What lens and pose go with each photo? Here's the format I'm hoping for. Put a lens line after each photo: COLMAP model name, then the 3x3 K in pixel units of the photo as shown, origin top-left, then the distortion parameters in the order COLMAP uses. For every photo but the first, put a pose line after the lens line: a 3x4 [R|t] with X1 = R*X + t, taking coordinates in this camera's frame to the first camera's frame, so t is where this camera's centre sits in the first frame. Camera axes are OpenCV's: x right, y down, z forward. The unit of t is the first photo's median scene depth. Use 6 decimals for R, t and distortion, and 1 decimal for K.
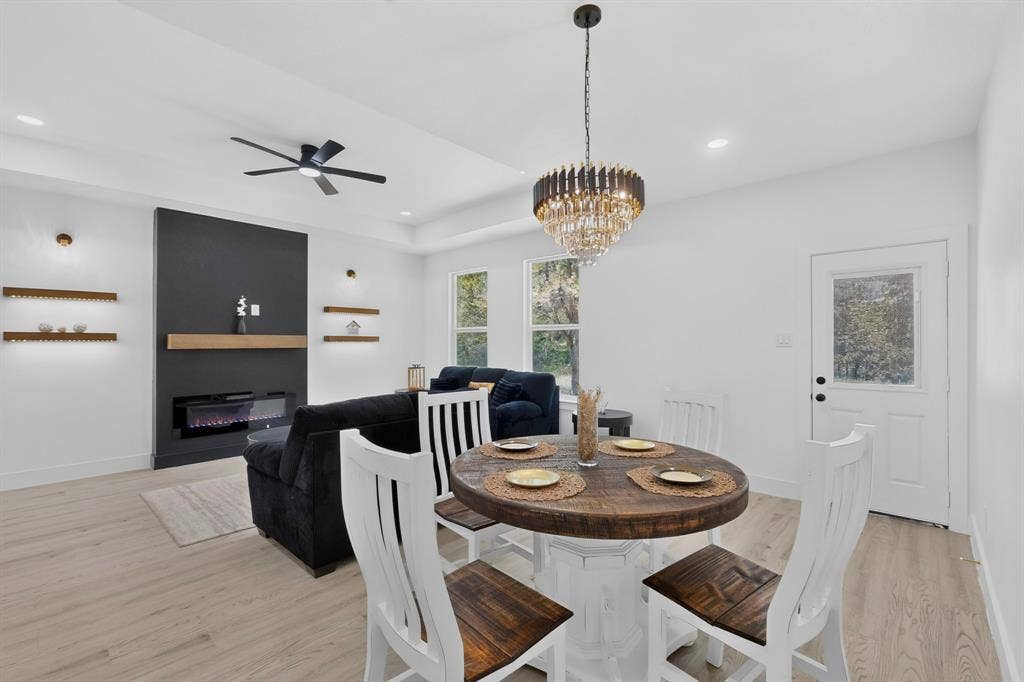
lens RADIAL K [[445.8, 0, 510.2], [0, 445.8, 340.5], [0, 0, 1]] dist [-0.004304, -0.000302]
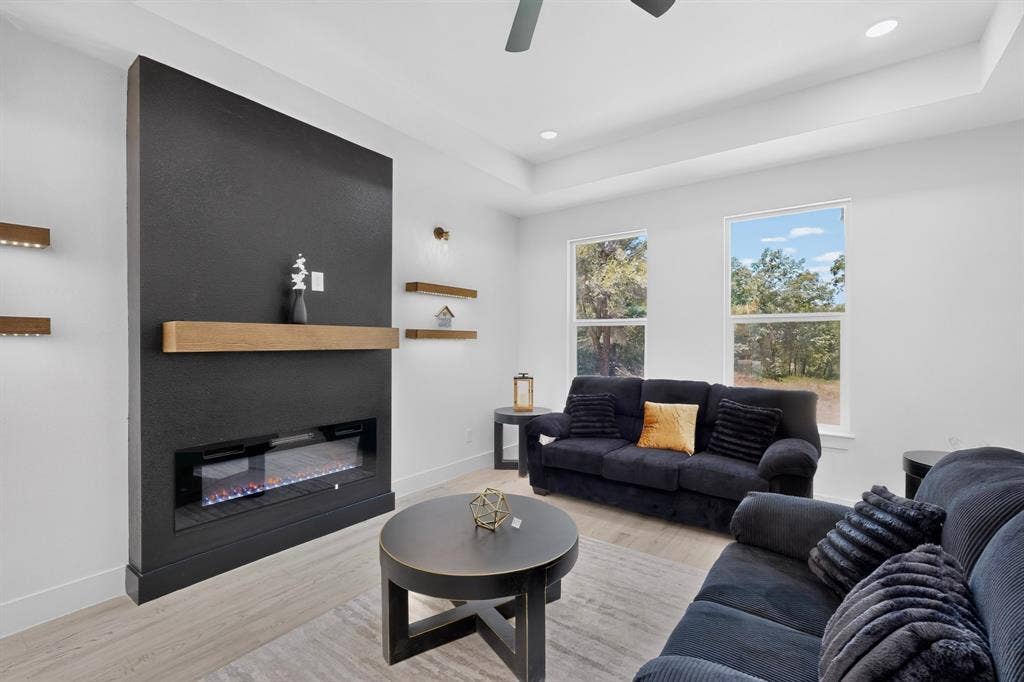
lens RADIAL K [[445.8, 0, 513.7], [0, 445.8, 344.0], [0, 0, 1]] dist [-0.004304, -0.000302]
pose [[0.993710, 0.003533, 0.111926, -0.371053], [-0.004939, 0.999912, 0.012294, 0.001892], [-0.111873, -0.012770, 0.993640, 0.395700]]
